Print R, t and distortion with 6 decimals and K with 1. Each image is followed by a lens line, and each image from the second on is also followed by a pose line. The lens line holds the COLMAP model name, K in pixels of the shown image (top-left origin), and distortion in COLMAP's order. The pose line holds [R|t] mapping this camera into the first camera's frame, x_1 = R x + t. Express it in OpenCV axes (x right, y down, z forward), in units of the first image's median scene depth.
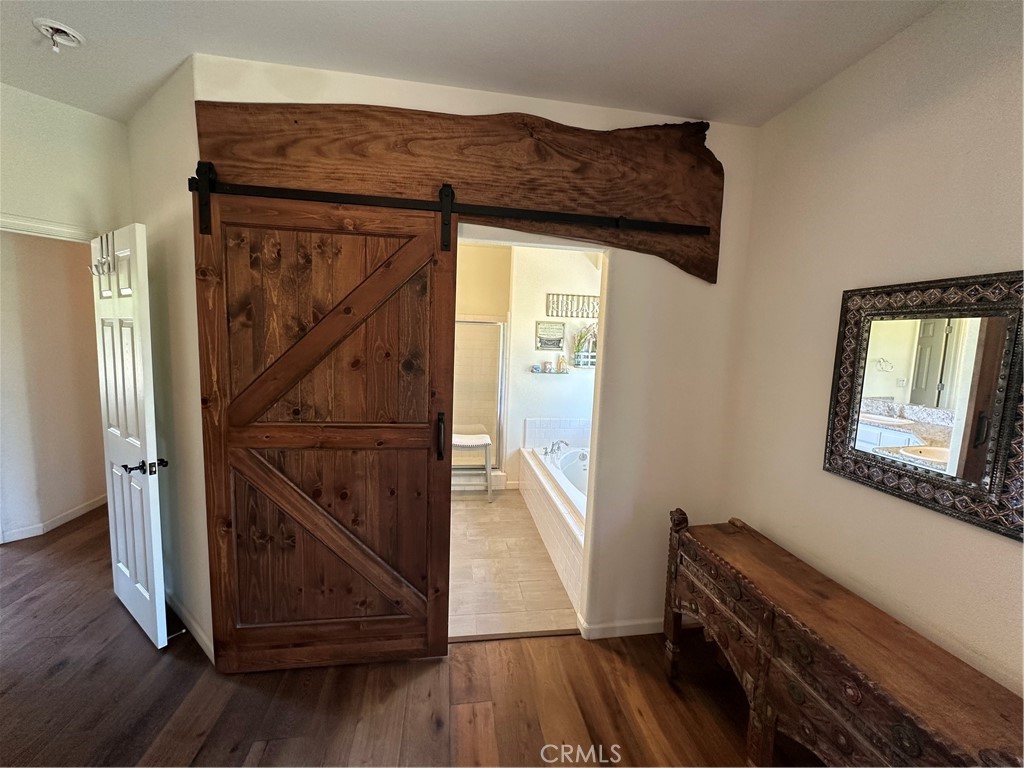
lens RADIAL K [[408.9, 0, 511.8], [0, 408.9, 382.4], [0, 0, 1]] dist [-0.003470, 0.000620]
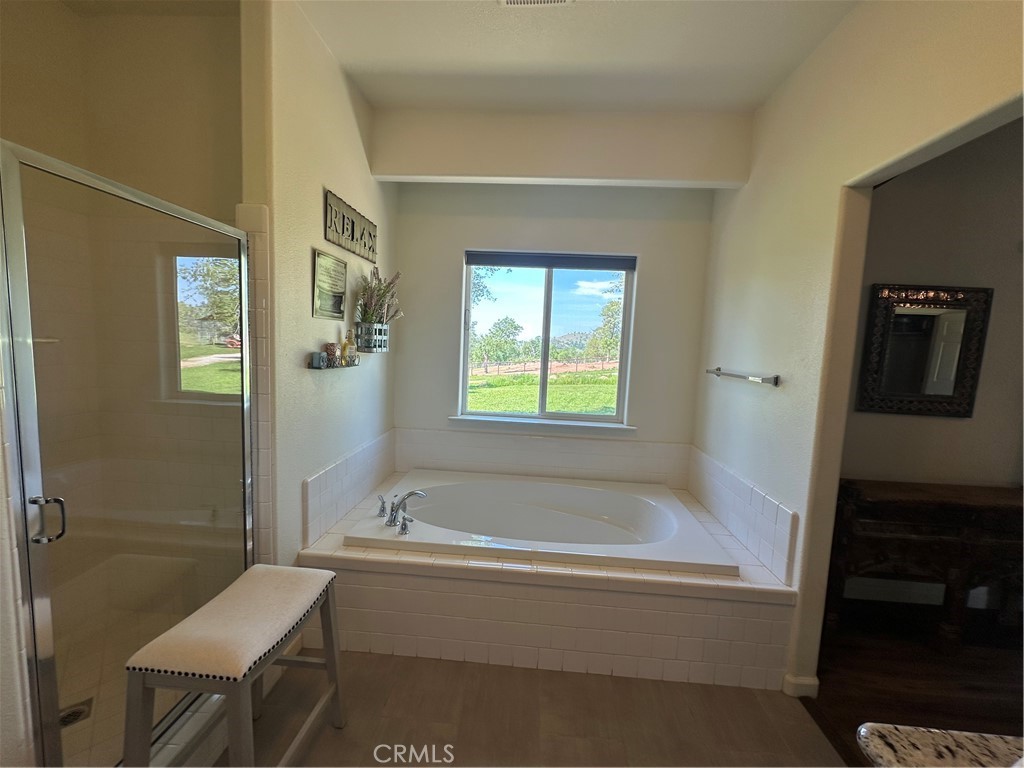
lens RADIAL K [[408.9, 0, 511.8], [0, 408.9, 382.4], [0, 0, 1]] dist [-0.003470, 0.000620]
pose [[0.214500, -0.128113, 0.968286, -0.724558], [0.064805, 0.991043, 0.116768, -0.107837], [-0.974572, 0.037703, 0.220881, 1.598304]]
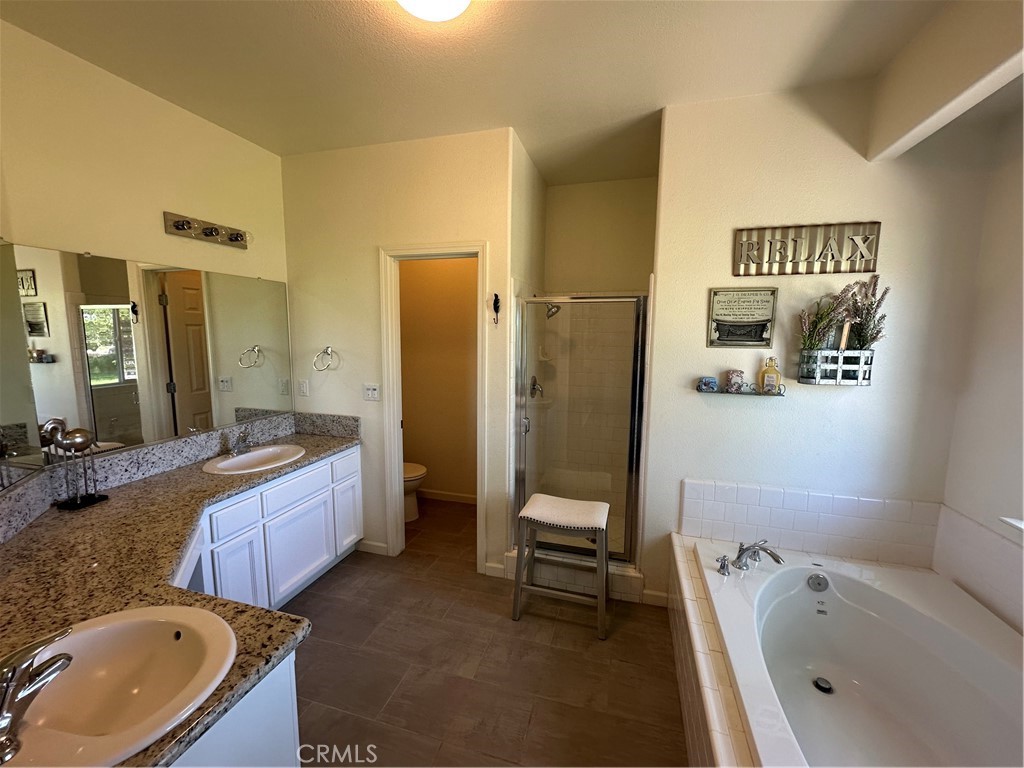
lens RADIAL K [[408.9, 0, 511.8], [0, 408.9, 382.4], [0, 0, 1]] dist [-0.003470, 0.000620]
pose [[0.906393, 0.020614, -0.421931, 0.119805], [-0.016378, 0.999773, 0.013662, -0.085522], [0.422117, -0.005472, 0.906525, 0.996843]]
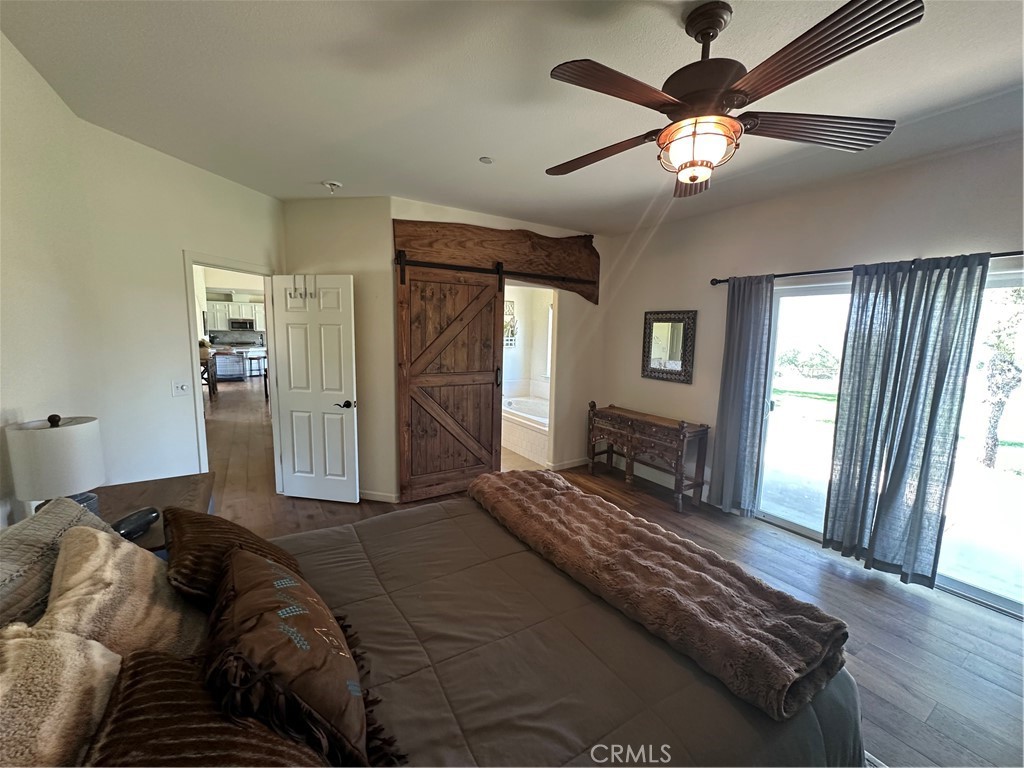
lens RADIAL K [[408.9, 0, 511.8], [0, 408.9, 382.4], [0, 0, 1]] dist [-0.003470, 0.000620]
pose [[0.919285, -0.069296, 0.387443, -0.940625], [0.056523, 0.997419, 0.044281, 0.068073], [-0.389512, -0.018808, 0.920829, -1.013636]]
